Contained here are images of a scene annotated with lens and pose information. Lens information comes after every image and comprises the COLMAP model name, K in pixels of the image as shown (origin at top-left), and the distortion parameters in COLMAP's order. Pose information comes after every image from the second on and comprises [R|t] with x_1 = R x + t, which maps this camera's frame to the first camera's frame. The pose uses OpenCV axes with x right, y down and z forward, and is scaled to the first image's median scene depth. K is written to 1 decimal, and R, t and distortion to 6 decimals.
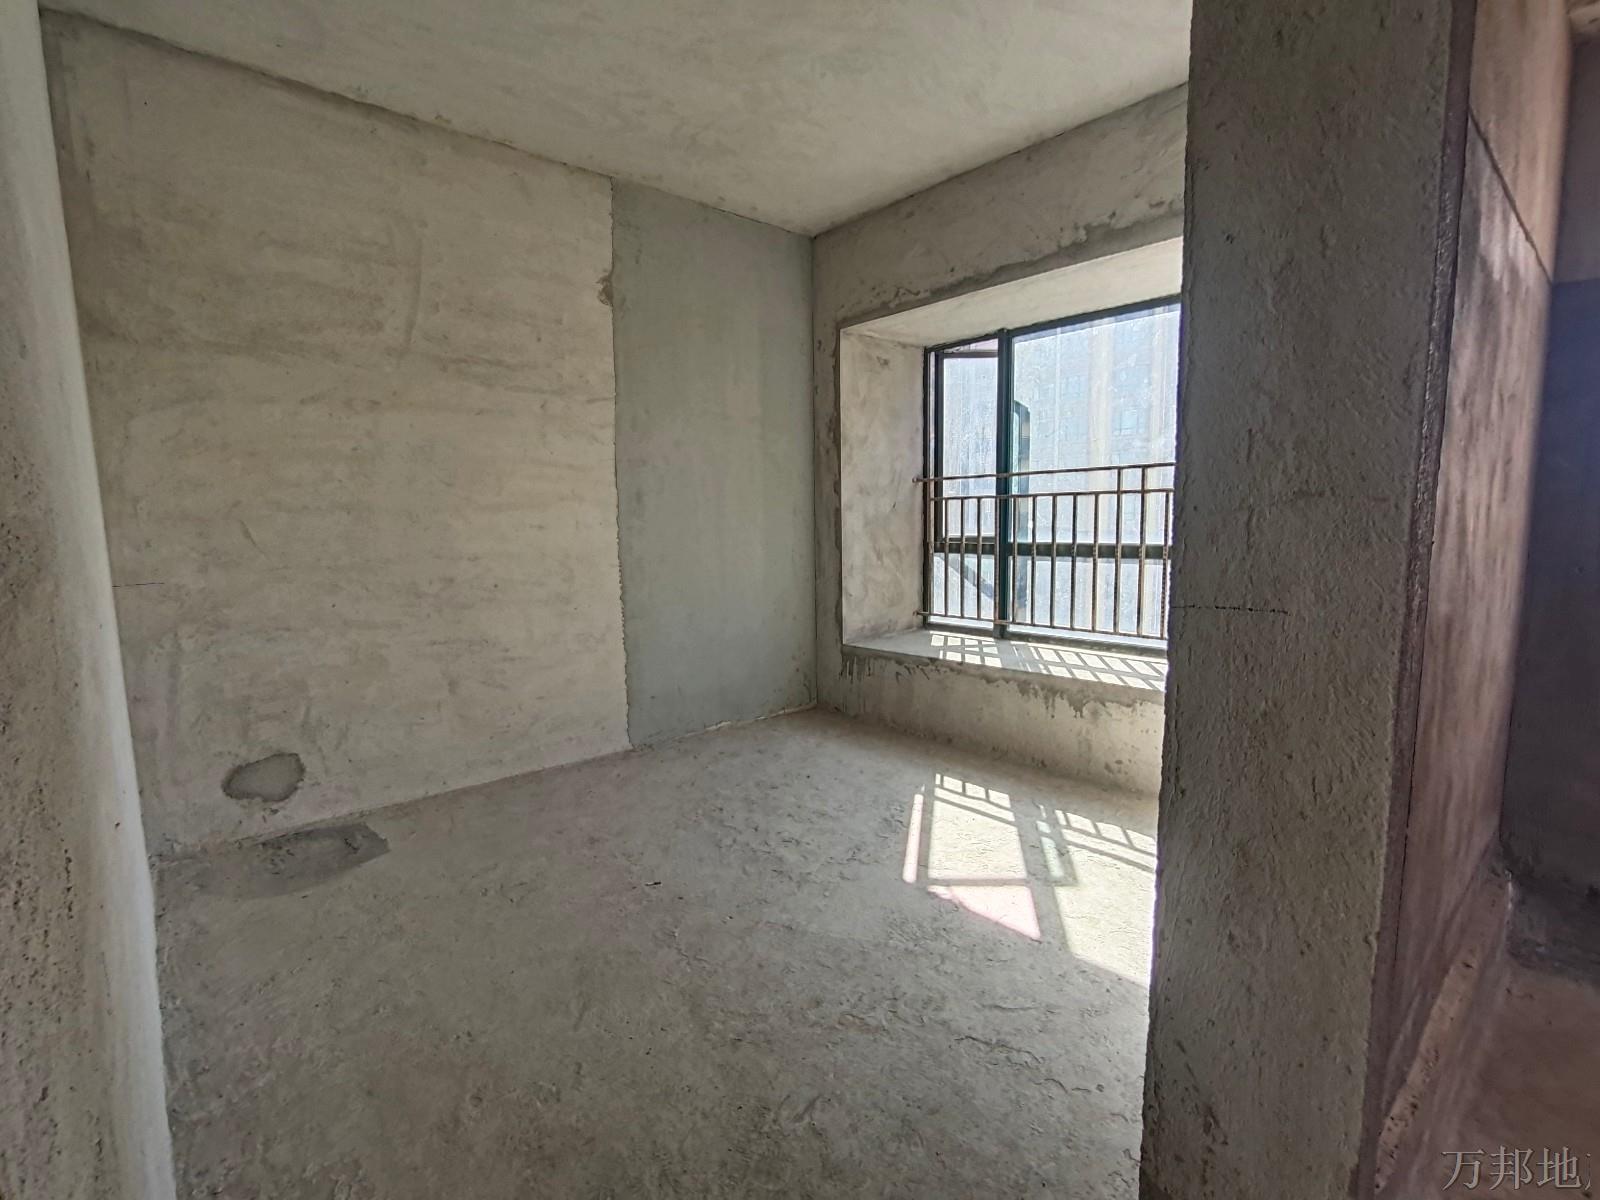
lens RADIAL K [[756.6, 0, 799.8], [0, 756.6, 605.1], [0, 0, 1]] dist [-0.012992, 0.000608]
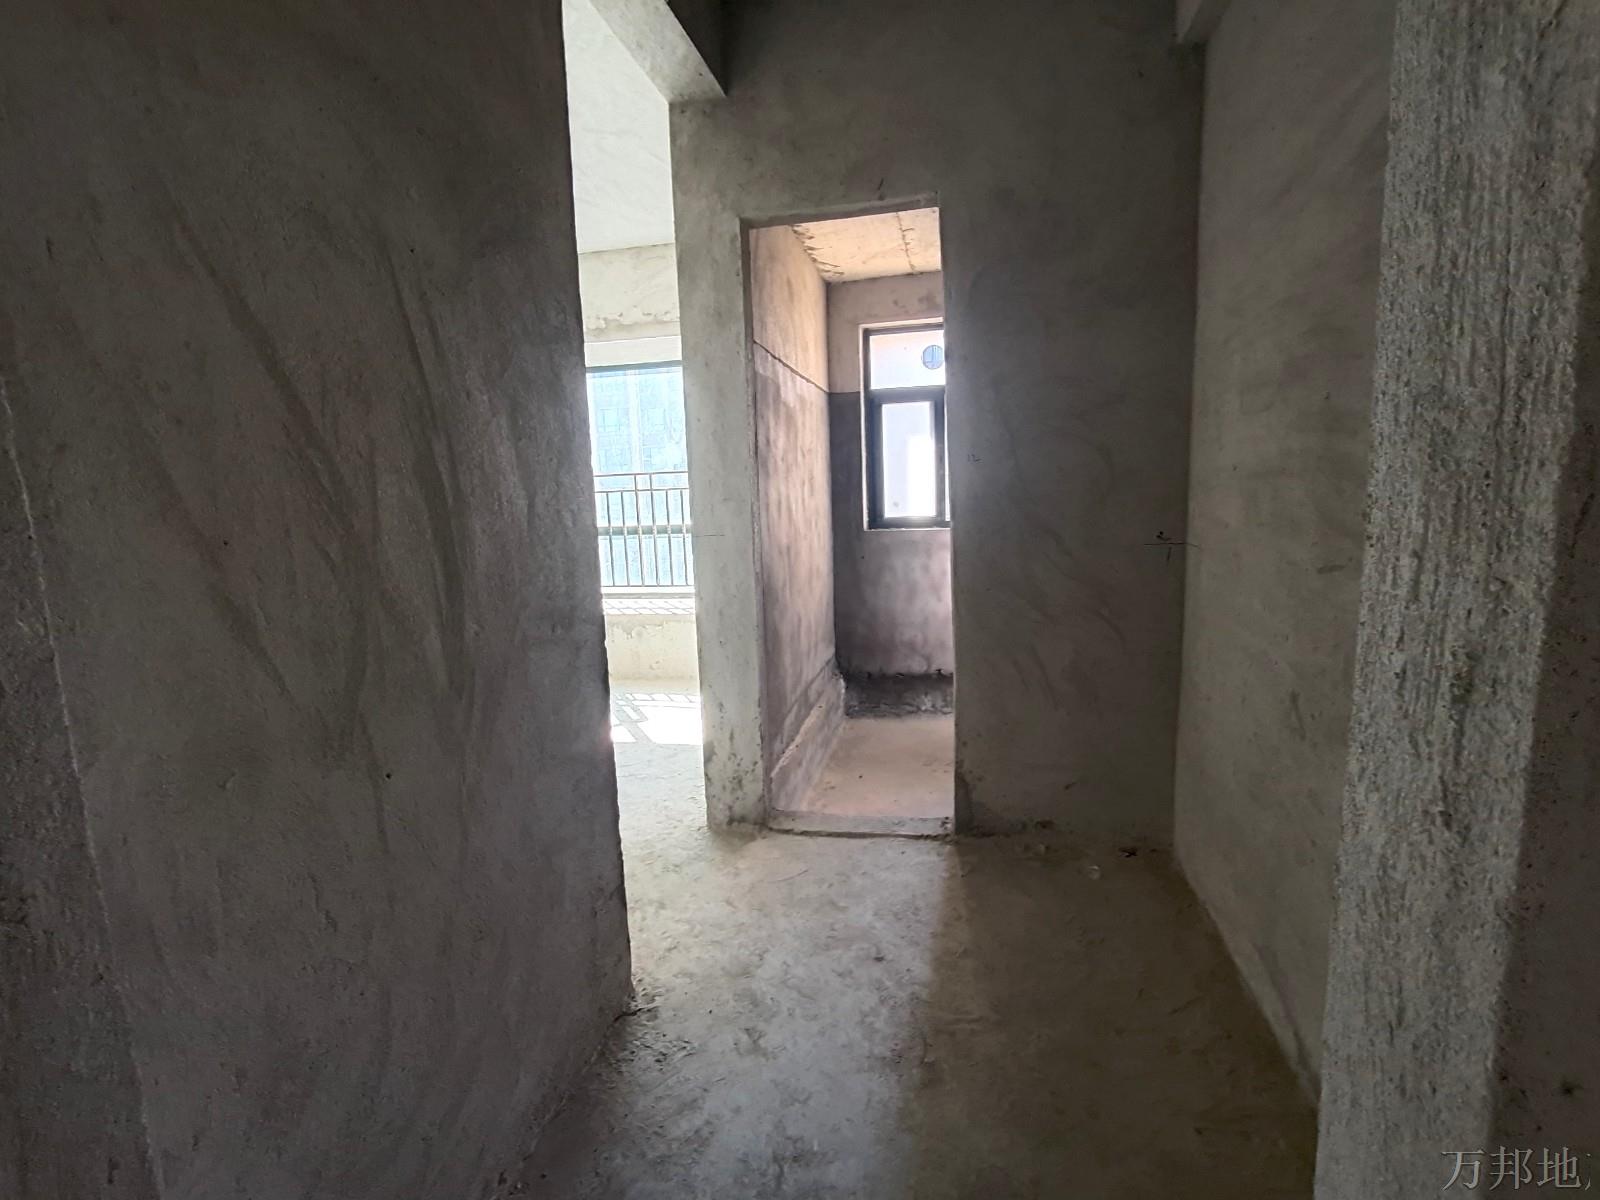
lens RADIAL K [[756.6, 0, 797.9], [0, 756.6, 596.8], [0, 0, 1]] dist [-0.012992, 0.000608]
pose [[0.802133, -0.093186, 0.589830, -0.420374], [0.093215, 0.995180, 0.030459, 0.080869], [-0.589826, 0.030549, 0.806953, -0.728688]]
